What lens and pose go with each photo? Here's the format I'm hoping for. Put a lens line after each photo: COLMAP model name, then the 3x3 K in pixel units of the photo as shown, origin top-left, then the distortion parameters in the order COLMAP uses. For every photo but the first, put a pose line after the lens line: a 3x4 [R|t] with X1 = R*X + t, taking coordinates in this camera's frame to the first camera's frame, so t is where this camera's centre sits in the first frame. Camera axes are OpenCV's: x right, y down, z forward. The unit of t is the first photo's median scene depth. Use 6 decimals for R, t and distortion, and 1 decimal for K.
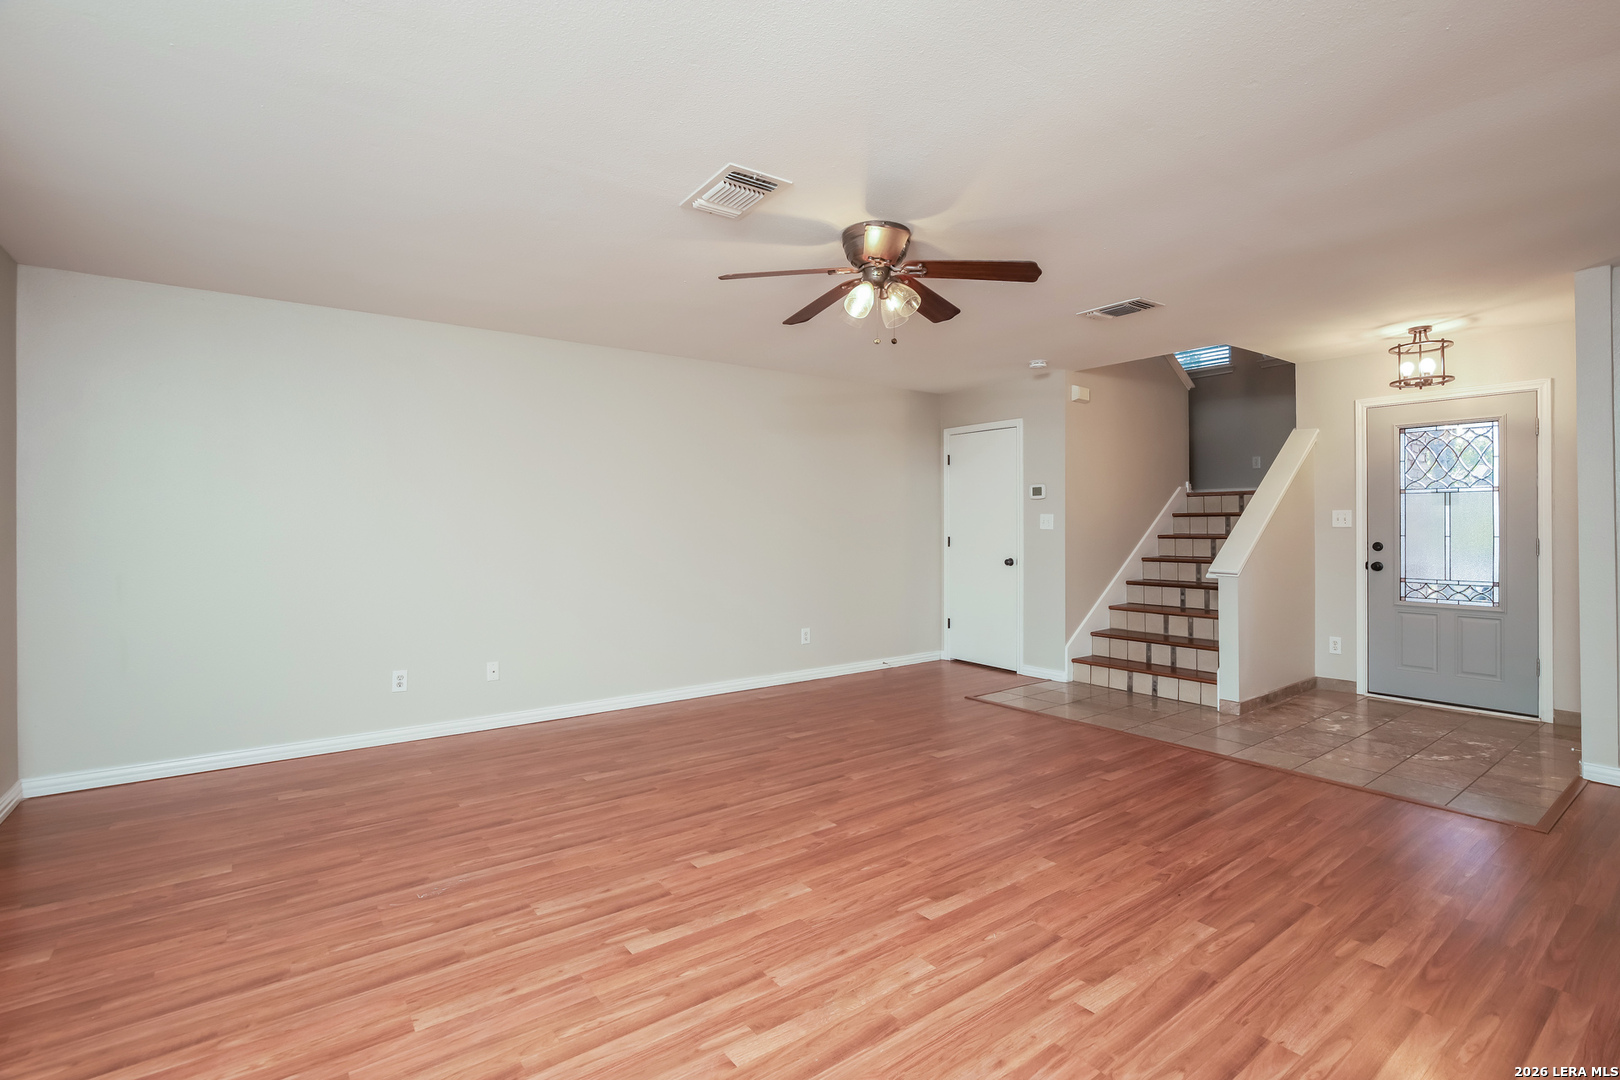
lens RADIAL K [[752.6, 0, 813.1], [0, 752.6, 532.6], [0, 0, 1]] dist [-0.002638, -0.000246]
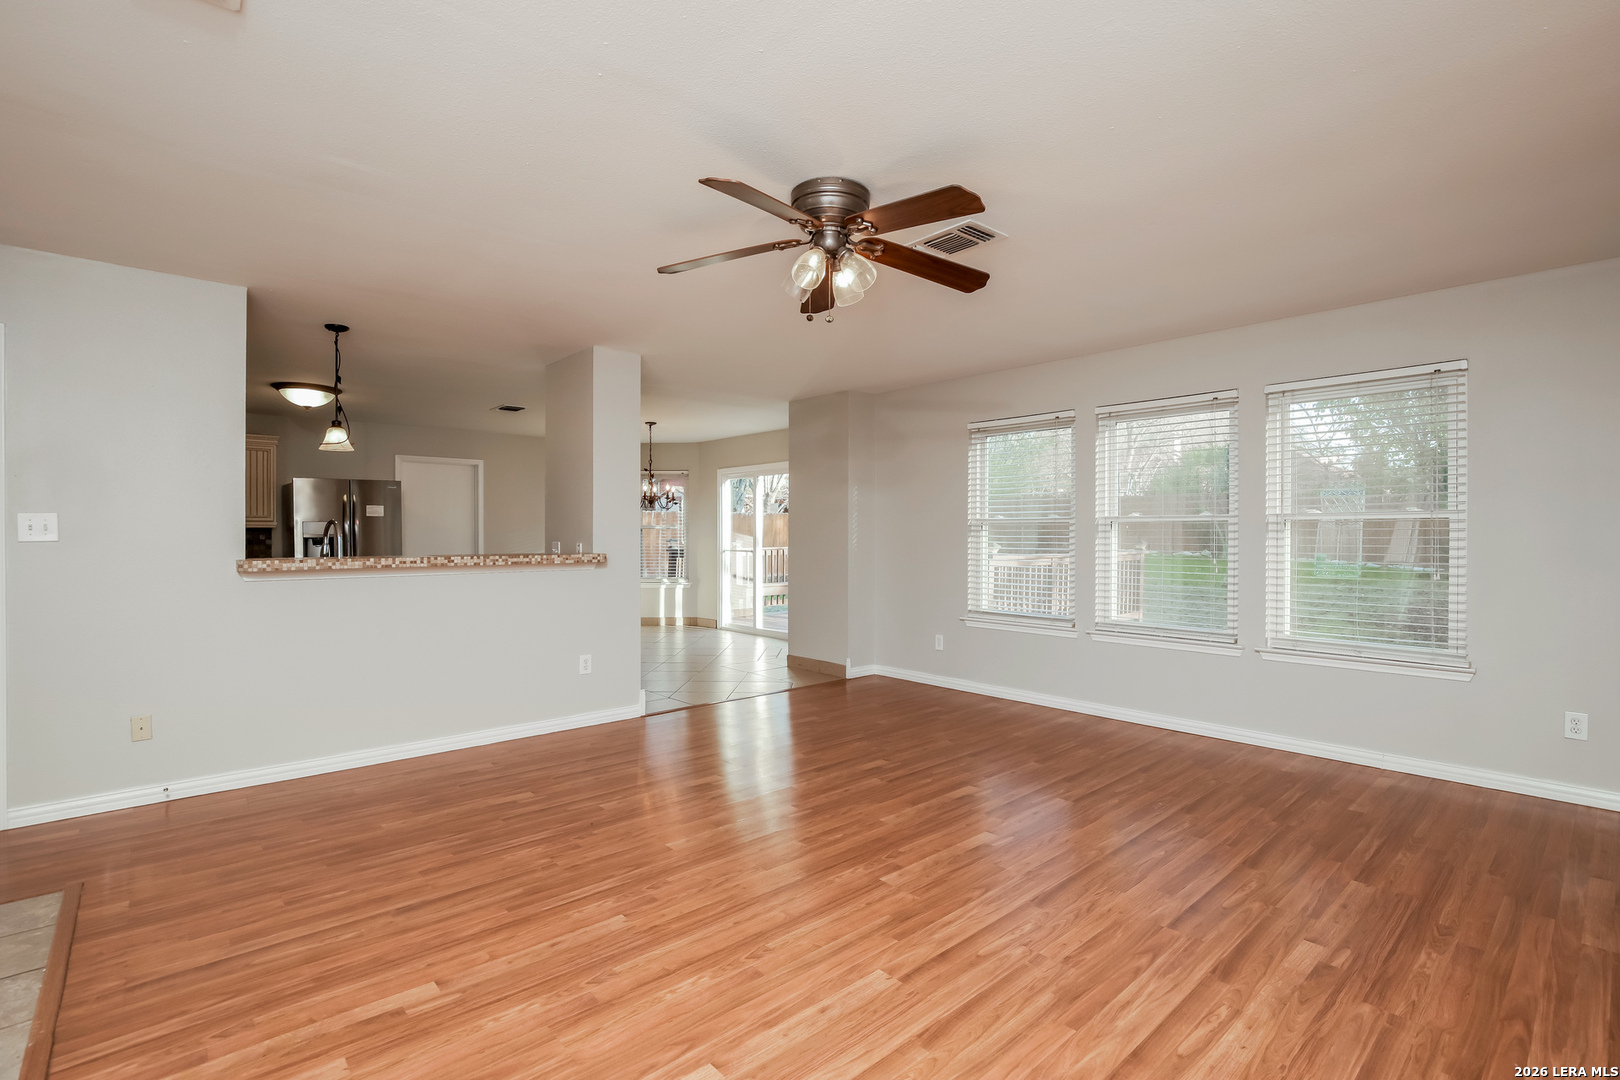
lens RADIAL K [[752.6, 0, 808.0], [0, 752.6, 536.6], [0, 0, 1]] dist [-0.002638, -0.000246]
pose [[-0.996069, 0.006830, -0.088313, 0.207336], [0.005504, 0.999868, 0.015255, -0.019237], [0.088406, 0.014709, -0.995976, 2.053896]]
